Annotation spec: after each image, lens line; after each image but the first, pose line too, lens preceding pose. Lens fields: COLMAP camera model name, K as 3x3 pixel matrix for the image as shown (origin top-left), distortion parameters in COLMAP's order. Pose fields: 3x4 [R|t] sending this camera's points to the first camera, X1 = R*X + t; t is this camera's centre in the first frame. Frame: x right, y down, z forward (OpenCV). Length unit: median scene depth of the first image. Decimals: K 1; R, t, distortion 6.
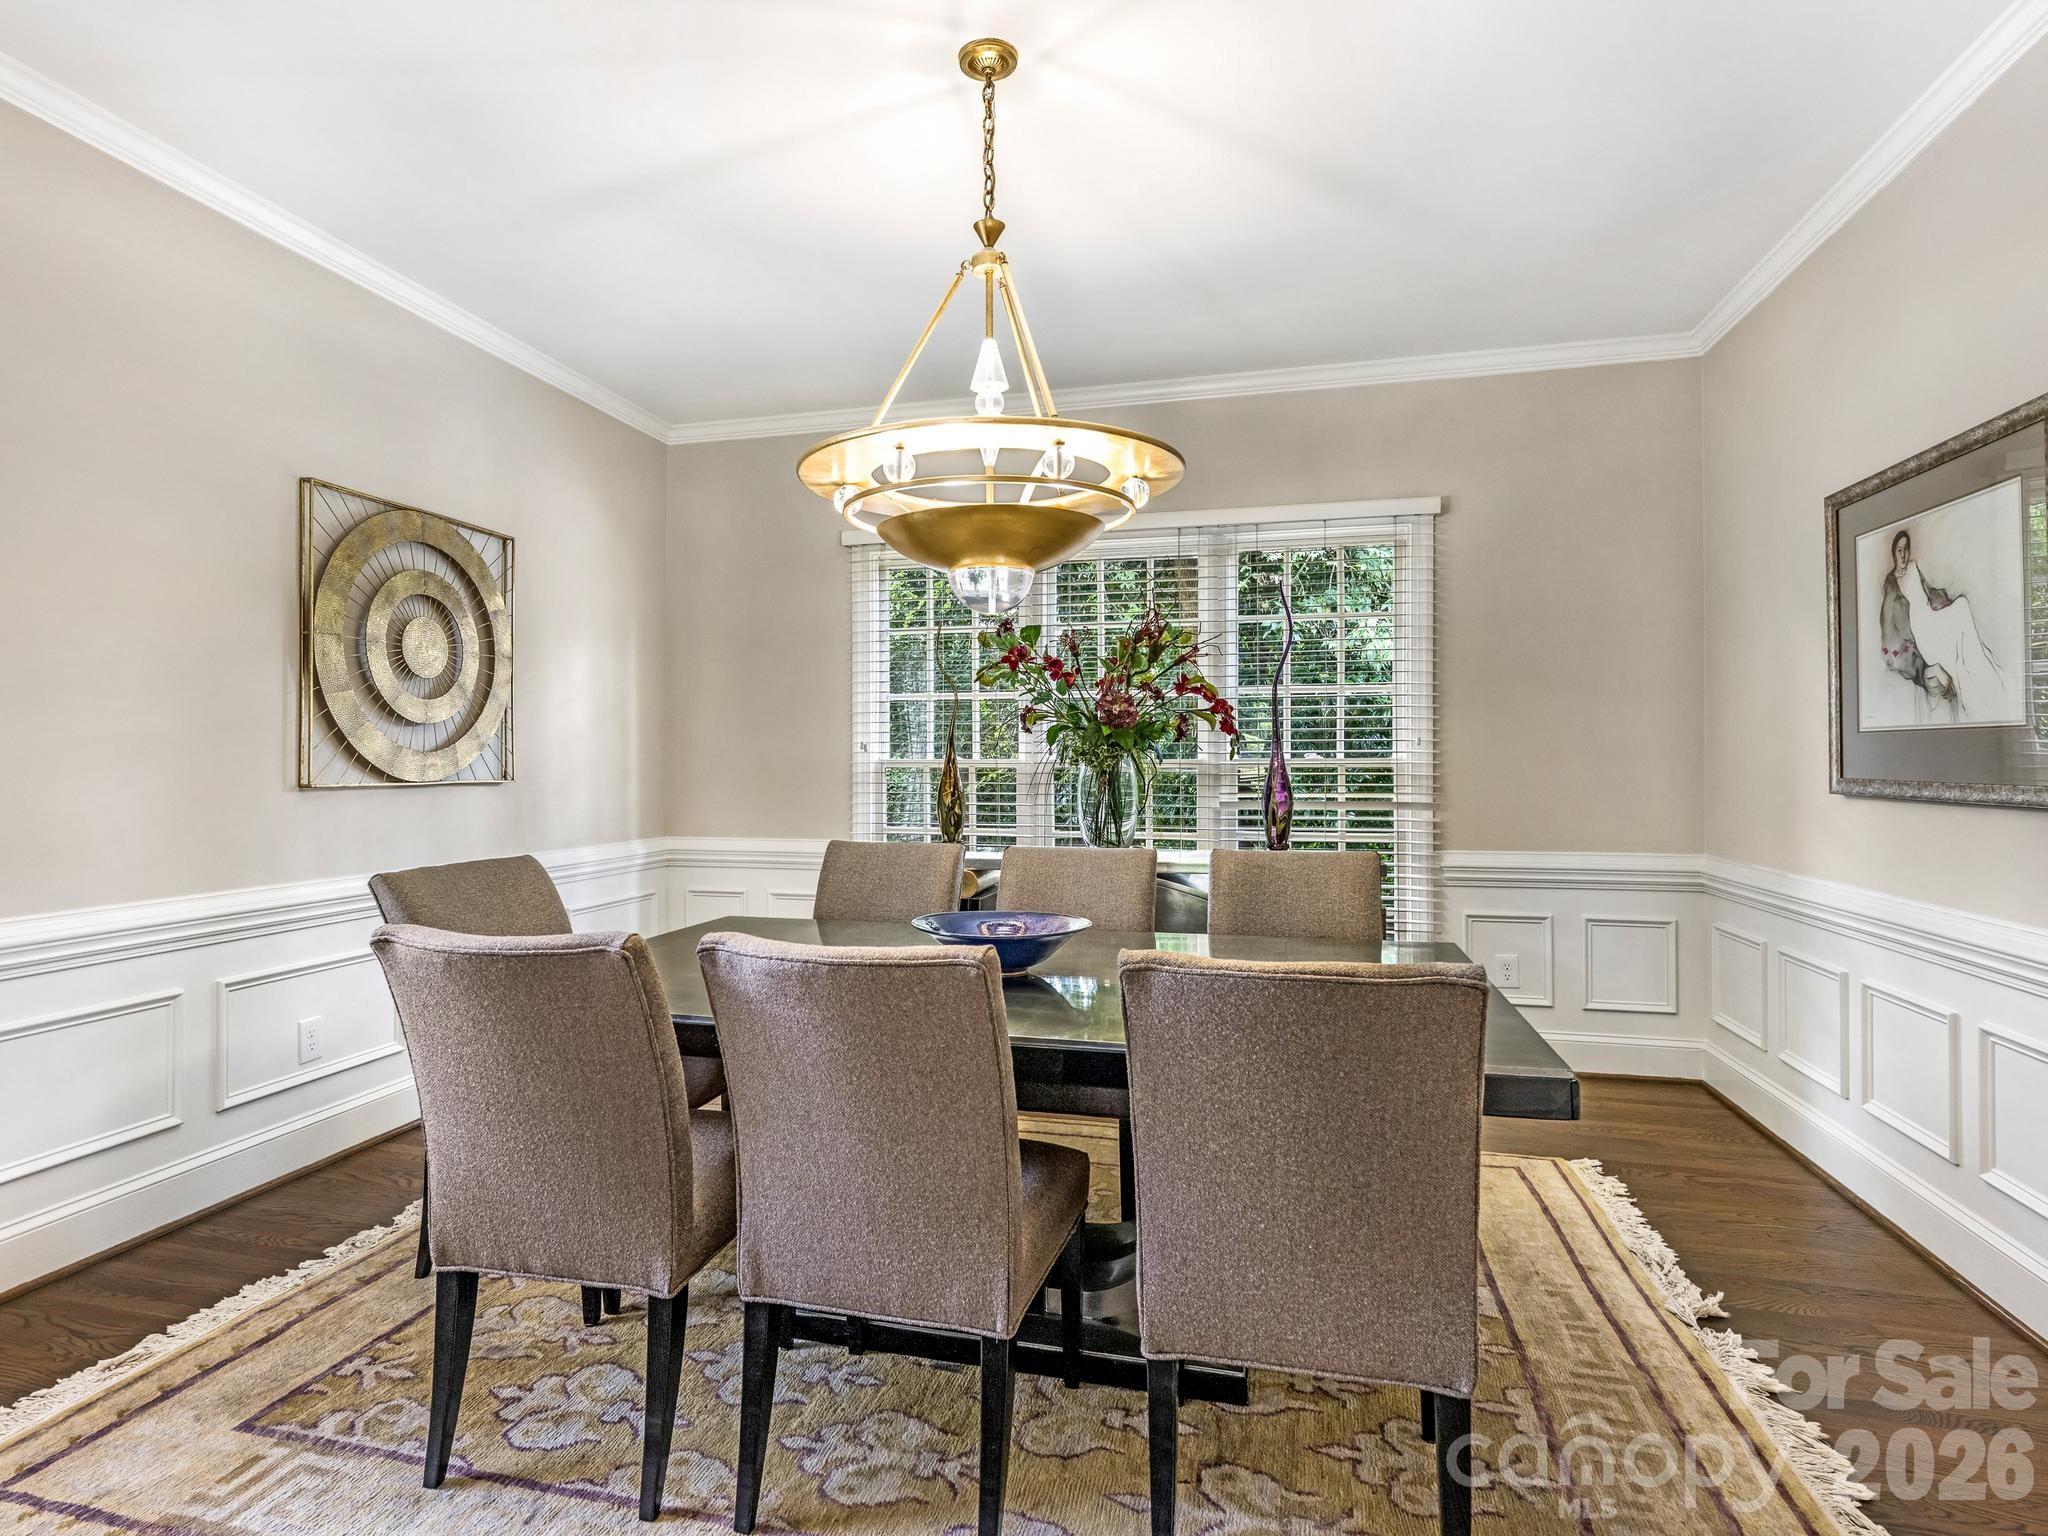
lens RADIAL K [[1041.9, 0, 1024.0], [0, 1041.9, 768.0], [0, 0, 1]] dist [-0.000140, 0.000503]
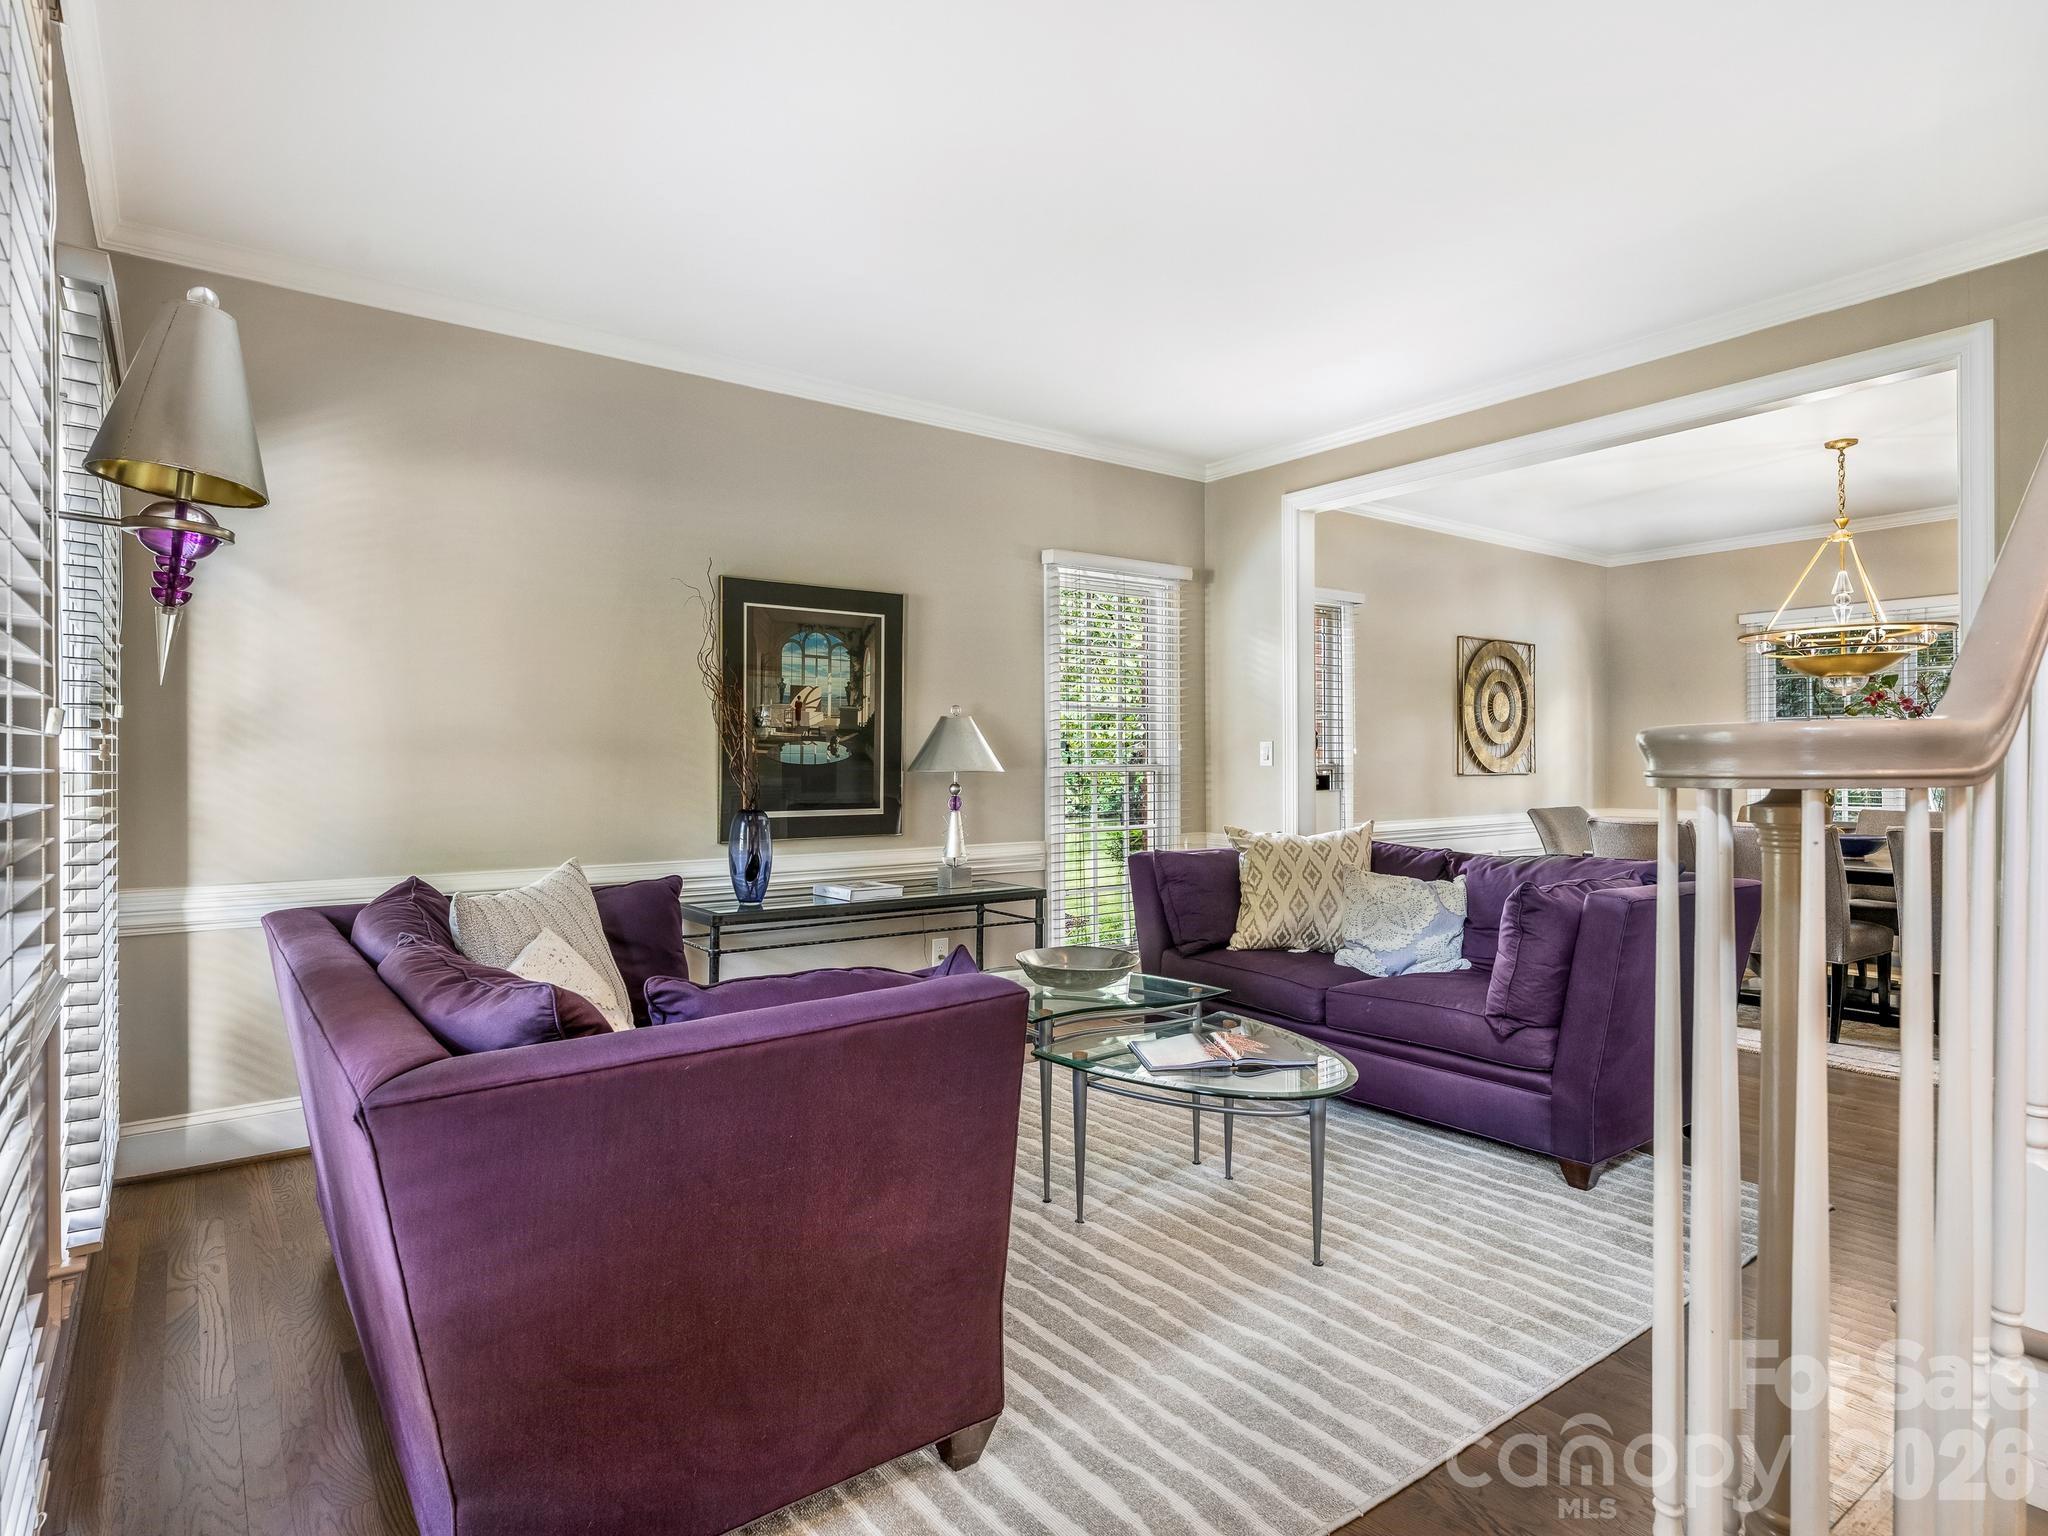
lens RADIAL K [[1041.9, 0, 1024.0], [0, 1041.9, 768.0], [0, 0, 1]] dist [-0.000140, 0.000503]
pose [[0.738752, 0.003602, -0.673967, 0.110188], [0.003207, 0.999956, 0.008859, -0.017297], [0.673969, -0.008706, 0.738708, -1.114322]]
